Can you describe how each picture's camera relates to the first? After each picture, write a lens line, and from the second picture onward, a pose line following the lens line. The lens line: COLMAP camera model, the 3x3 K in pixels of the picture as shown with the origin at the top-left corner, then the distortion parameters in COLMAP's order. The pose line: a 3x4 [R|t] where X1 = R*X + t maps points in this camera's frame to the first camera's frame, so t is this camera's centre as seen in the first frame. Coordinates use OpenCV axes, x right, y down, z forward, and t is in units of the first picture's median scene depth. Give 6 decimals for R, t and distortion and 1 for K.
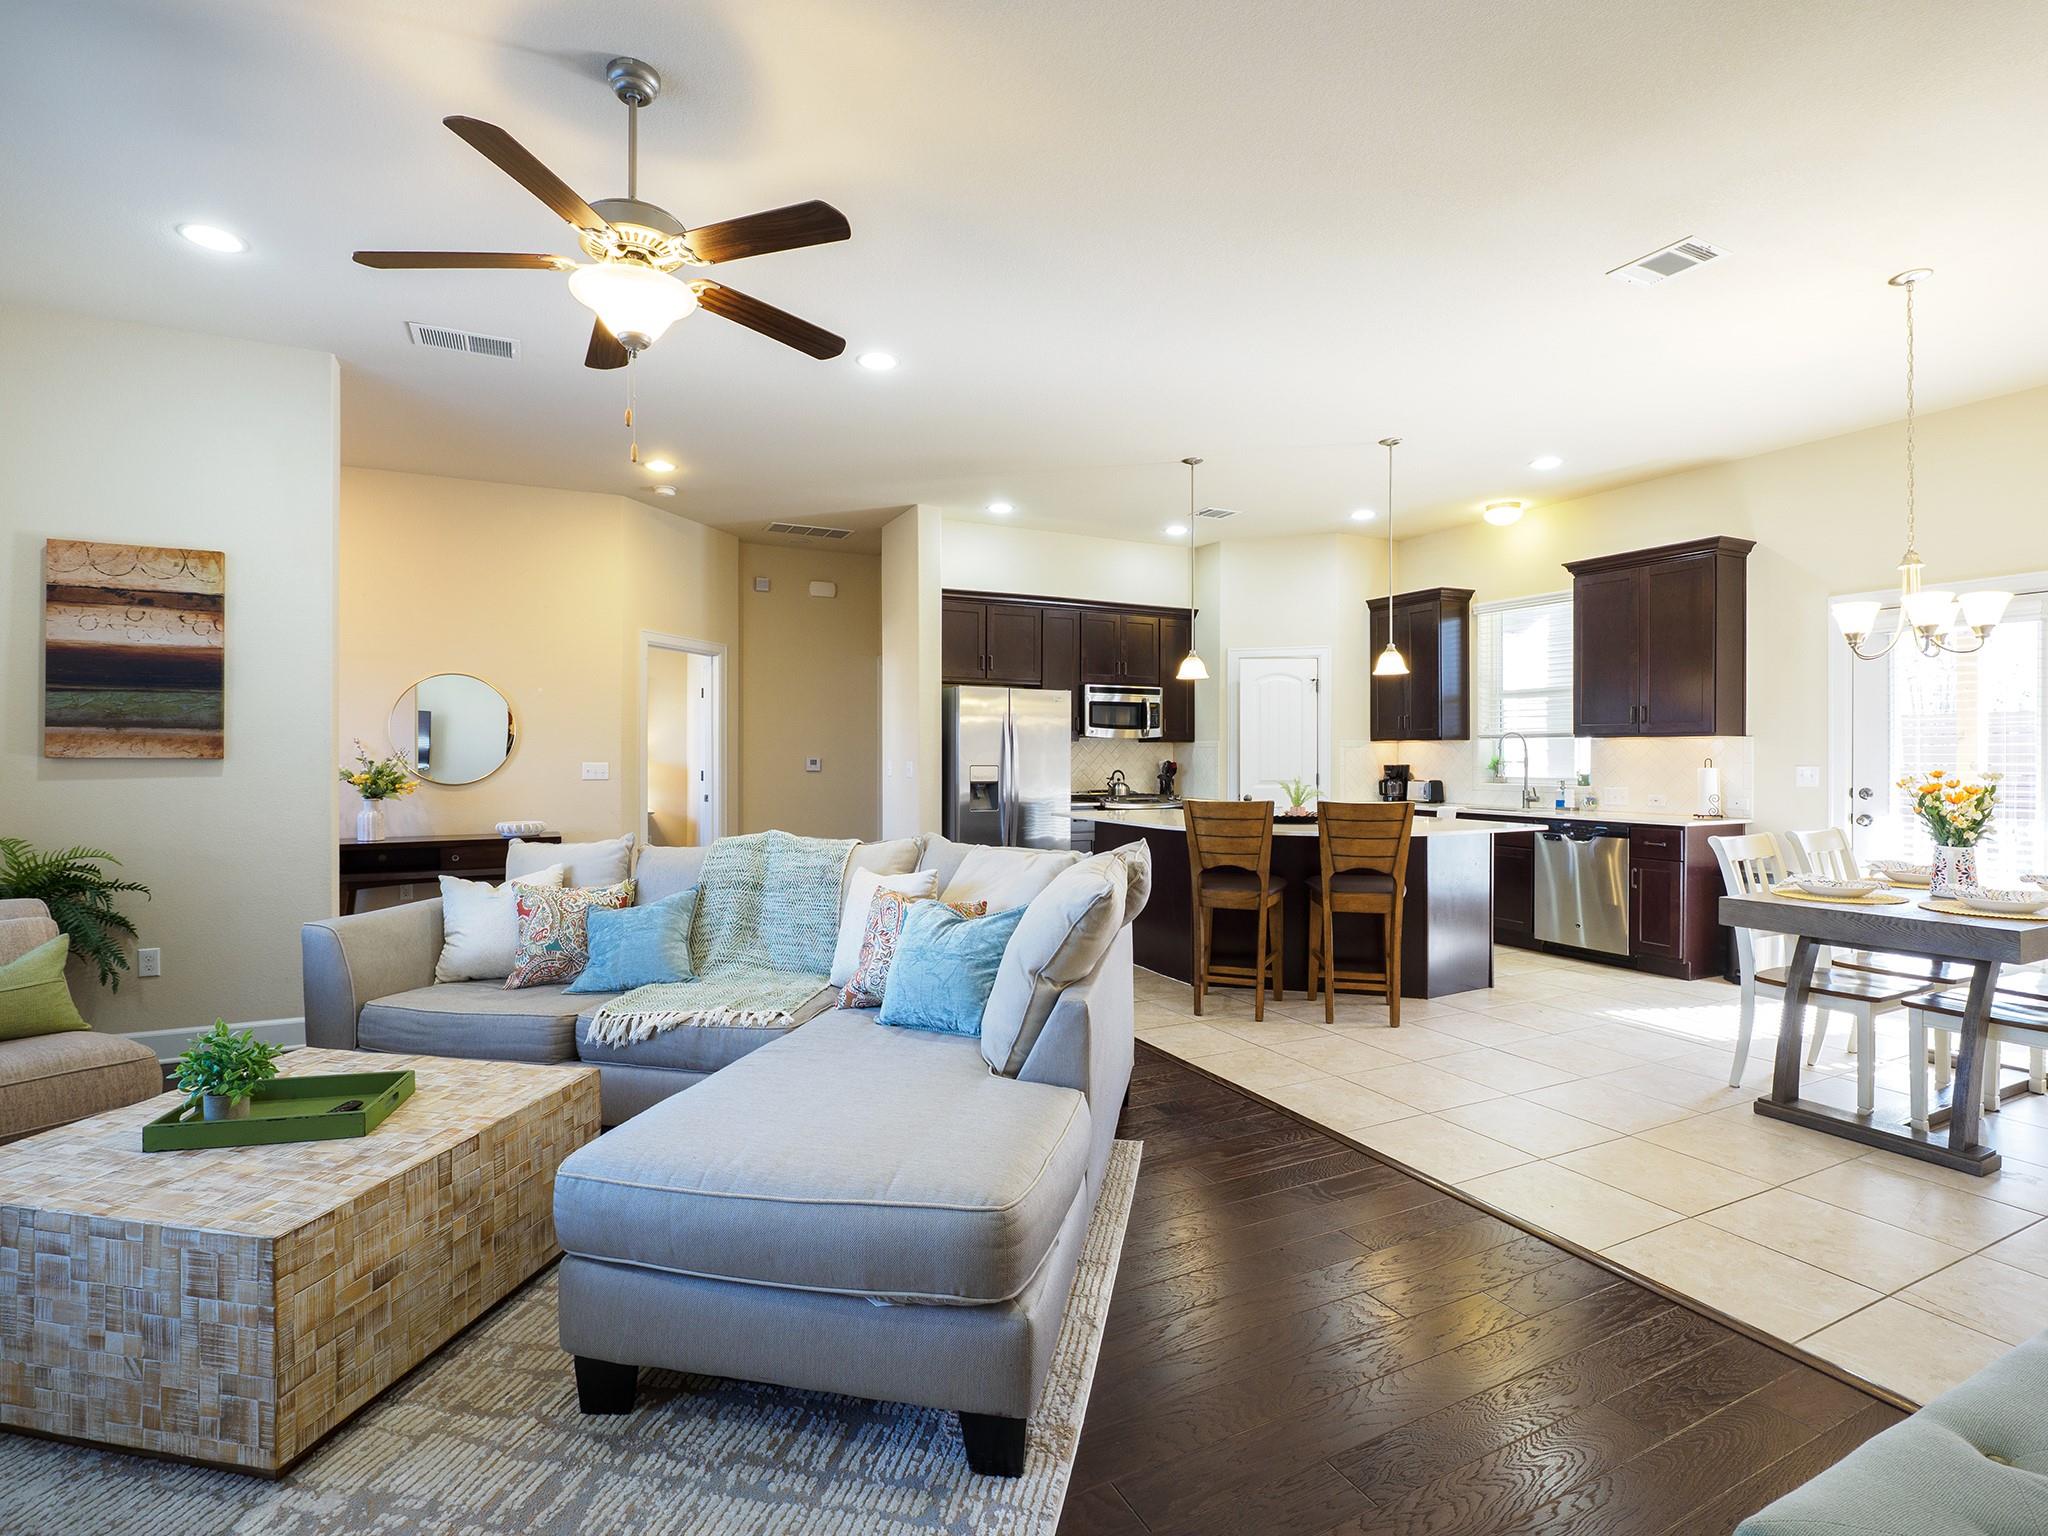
lens RADIAL K [[973.4, 0, 1012.9], [0, 973.4, 759.9], [0, 0, 1]] dist [-0.008071, -0.002978]
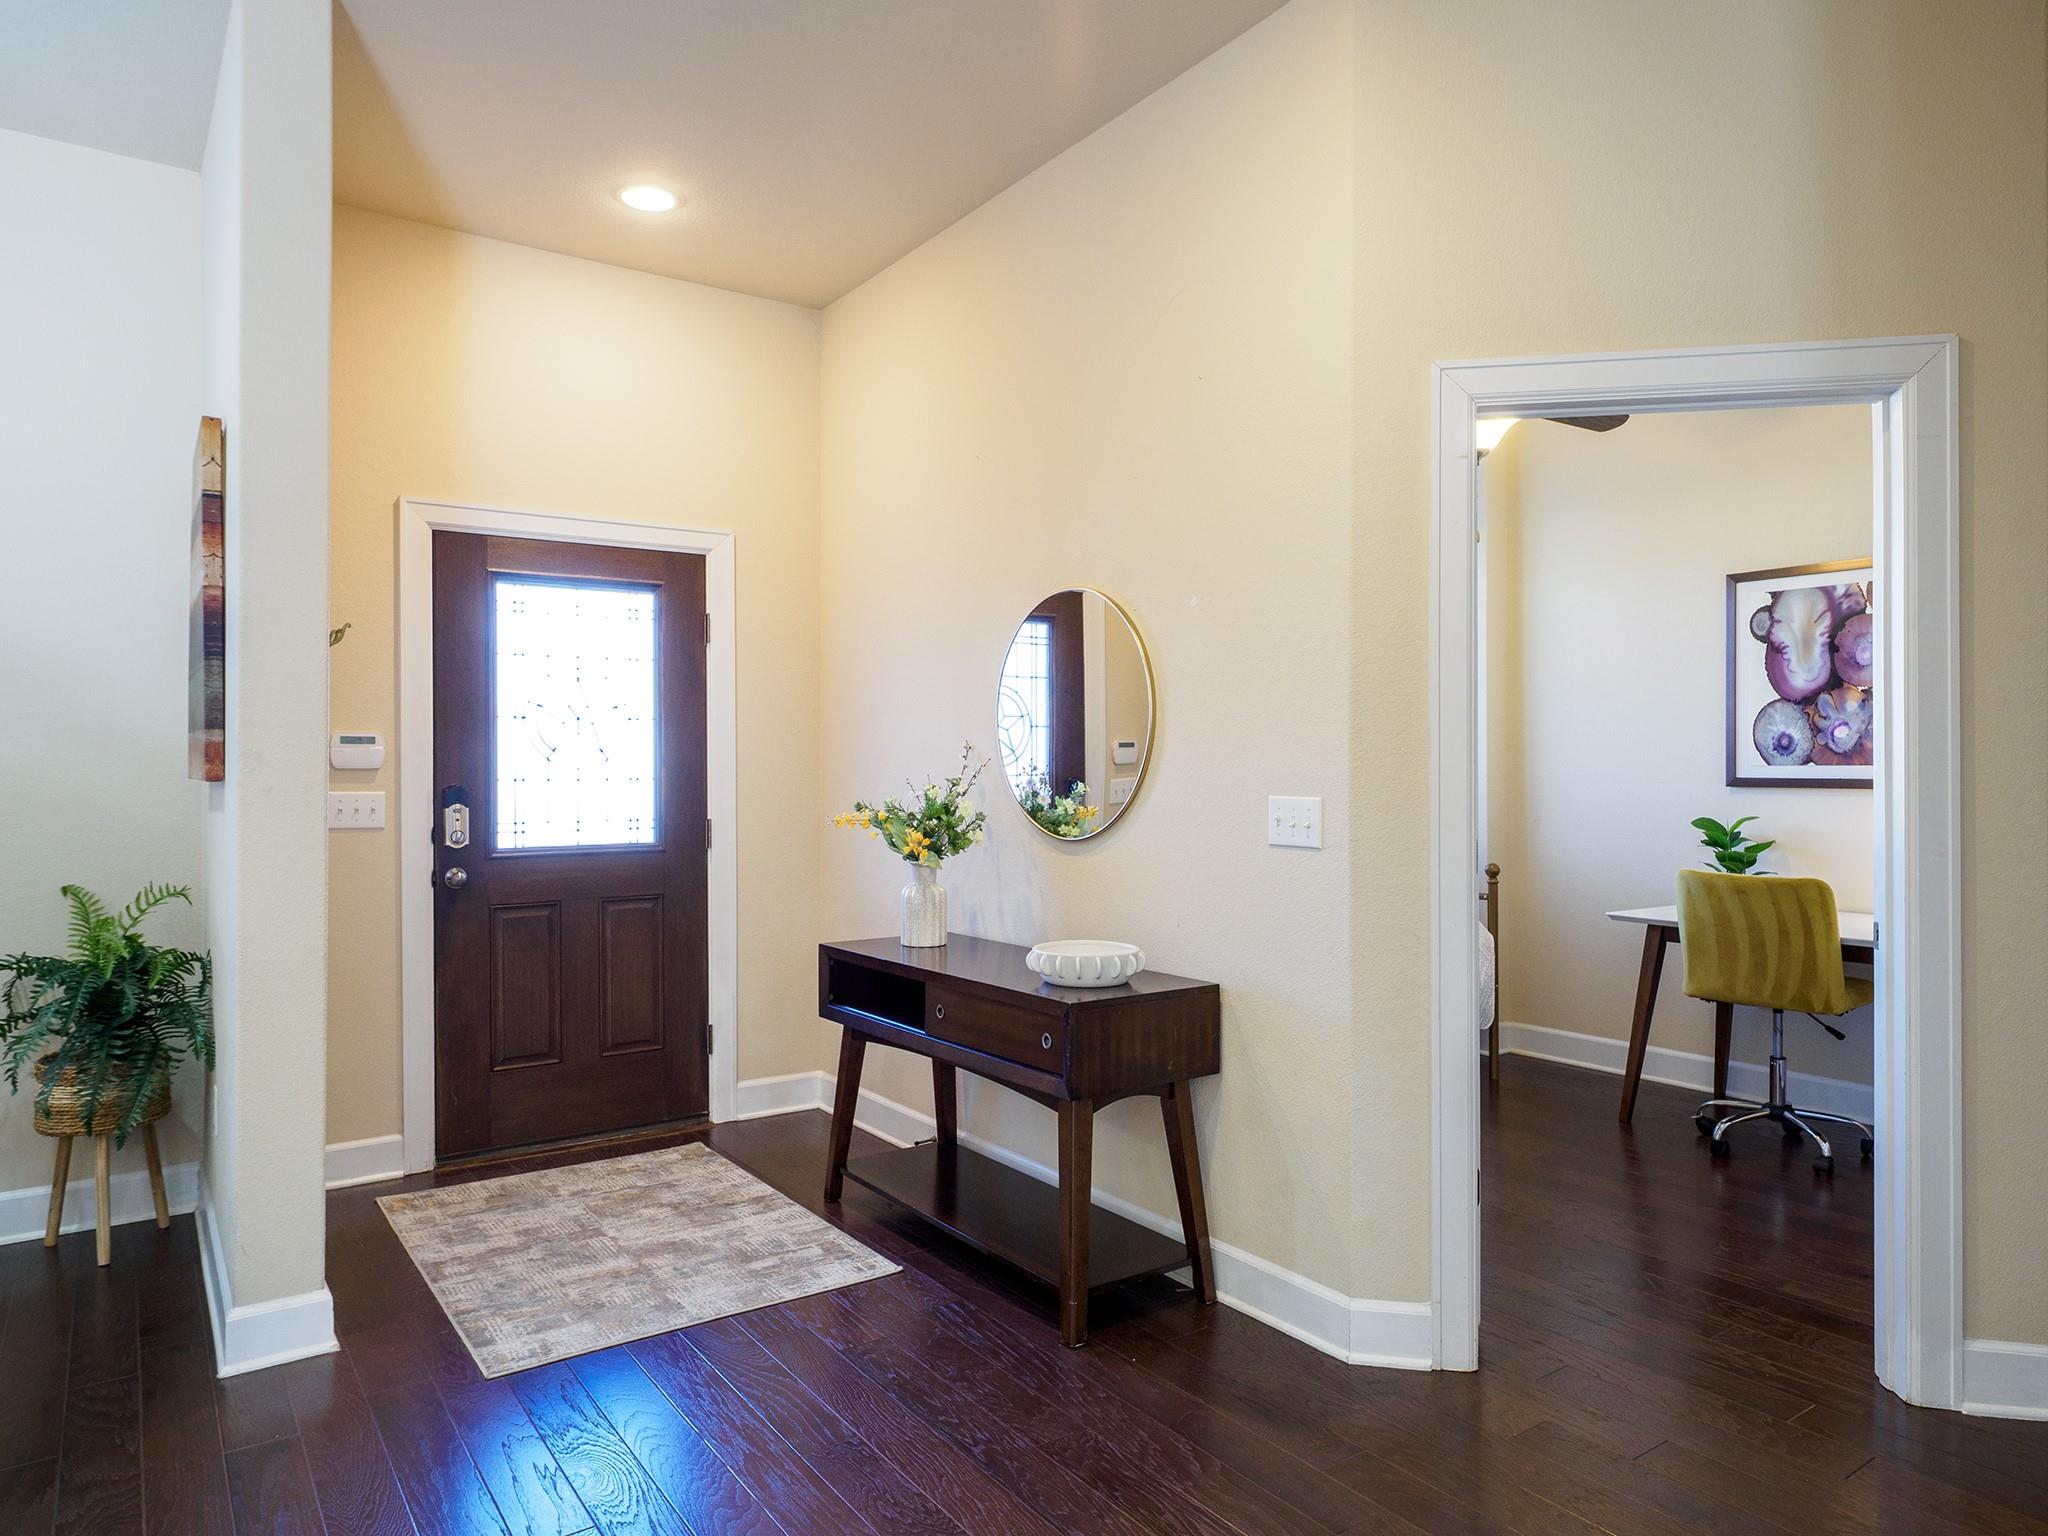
lens RADIAL K [[1282.2, 0, 1014.5], [0, 1282.2, 763.0], [0, 0, 1]] dist [0.001801, -0.000609]
pose [[0.151170, -0.004177, -0.988499, -0.004752], [-0.004232, 0.999979, -0.004872, -0.007871], [0.988499, 0.004920, 0.151149, 1.055442]]
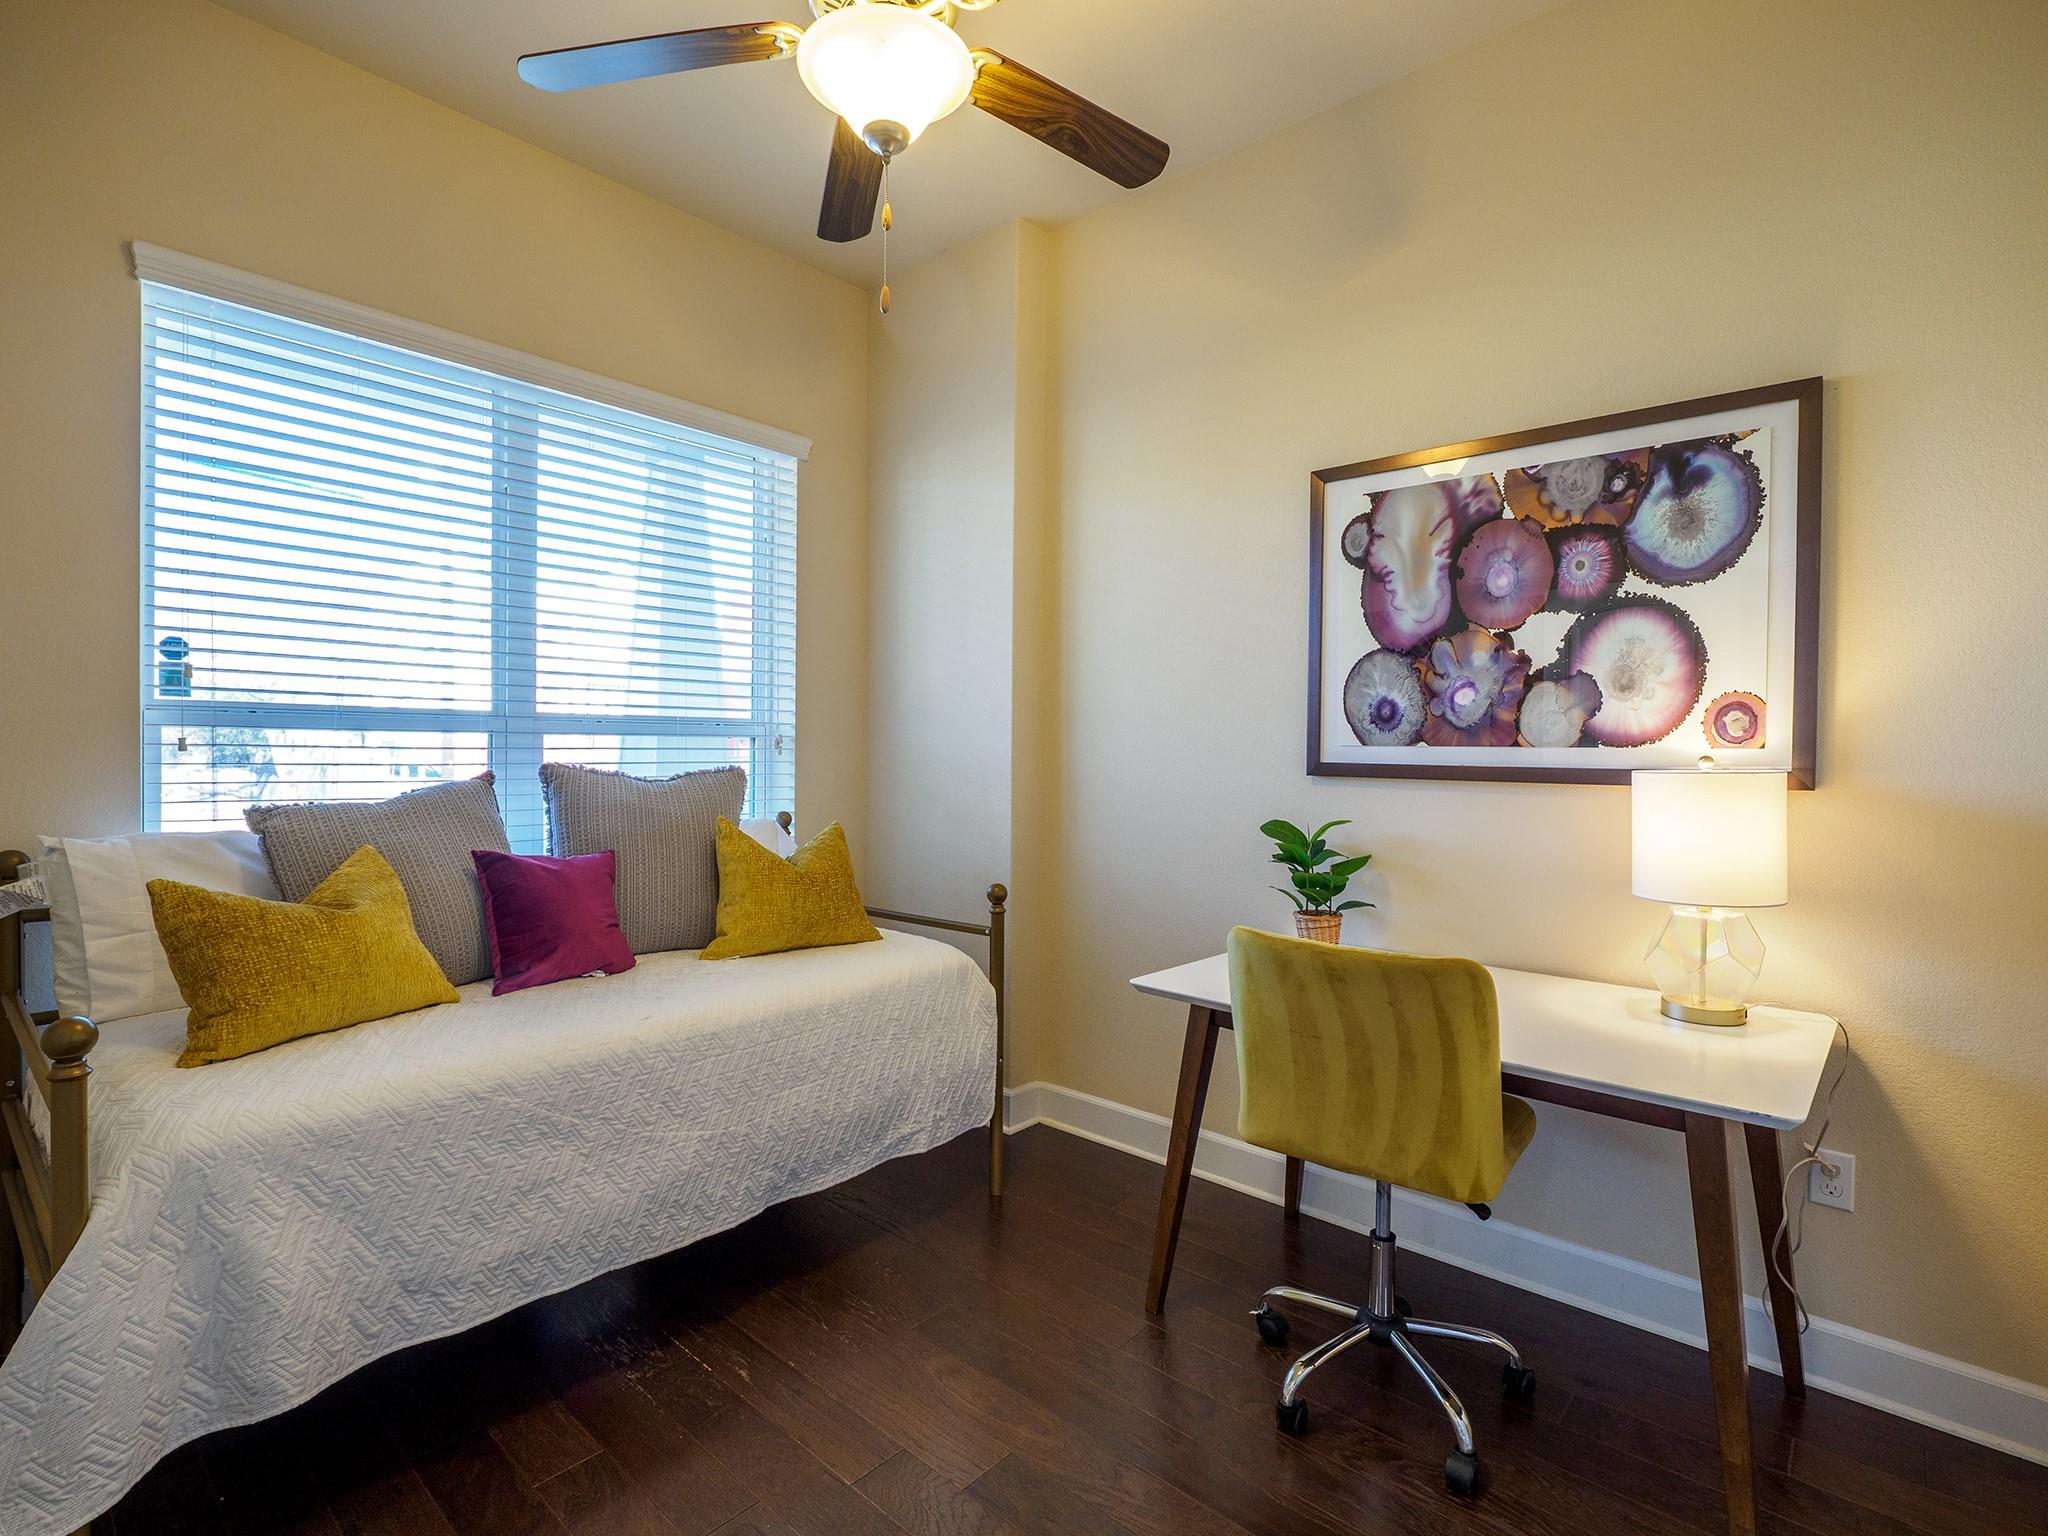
lens RADIAL K [[973.4, 0, 1012.9], [0, 973.4, 759.9], [0, 0, 1]] dist [-0.008071, -0.002978]
pose [[0.366307, 0.012828, -0.930406, -0.458640], [-0.014444, 0.999863, 0.008098, -0.007131], [0.930382, 0.010472, 0.366442, 1.399134]]
